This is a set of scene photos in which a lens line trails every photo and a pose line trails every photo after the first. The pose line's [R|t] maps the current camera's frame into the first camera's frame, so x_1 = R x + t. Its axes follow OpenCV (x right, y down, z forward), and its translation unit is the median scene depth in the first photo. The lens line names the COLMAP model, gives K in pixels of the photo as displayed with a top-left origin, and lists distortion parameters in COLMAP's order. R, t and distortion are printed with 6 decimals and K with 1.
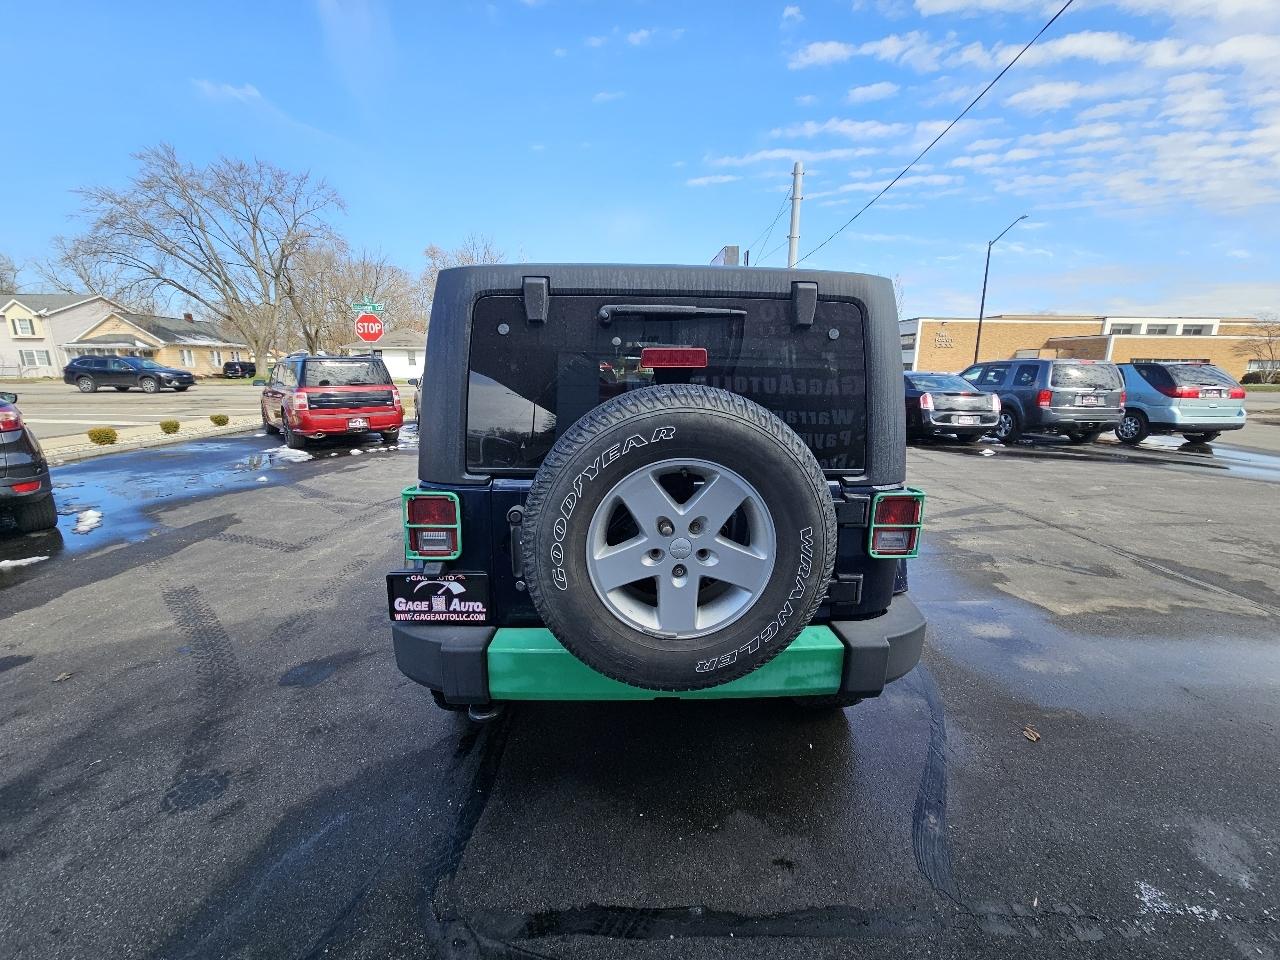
lens RADIAL K [[515.4, 0, 640.0], [0, 515.4, 480.0], [0, 0, 1]] dist [0.000563, -0.000106]
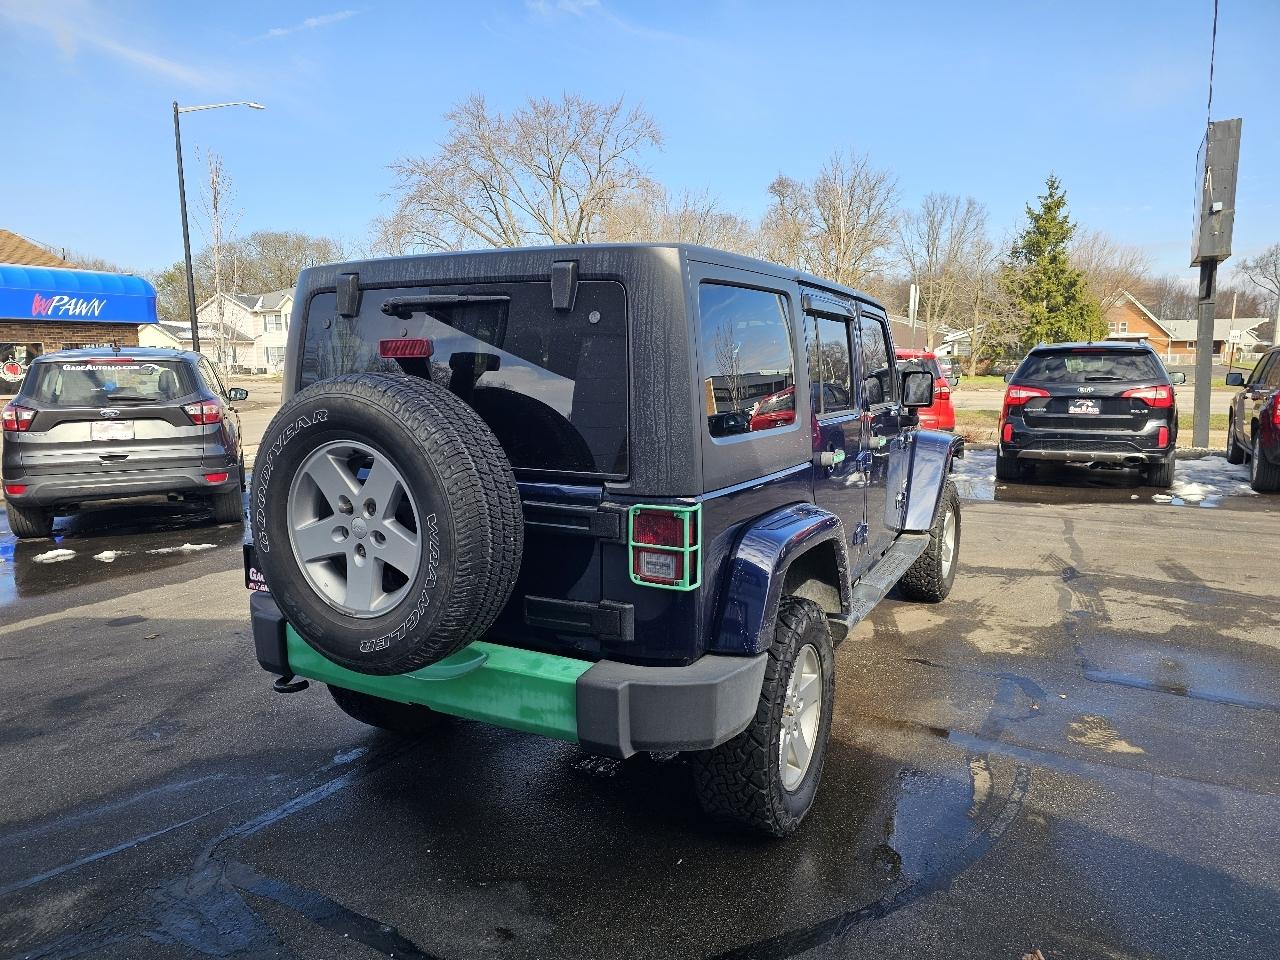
lens RADIAL K [[854.6, 0, 643.1], [0, 854.6, 481.2], [0, 0, 1]] dist [0.057090, -0.055415]
pose [[0.859656, 0.058670, -0.507492, 1.110972], [-0.094997, 0.994416, -0.045955, 0.048636], [0.501963, 0.087715, 0.860430, -0.168452]]
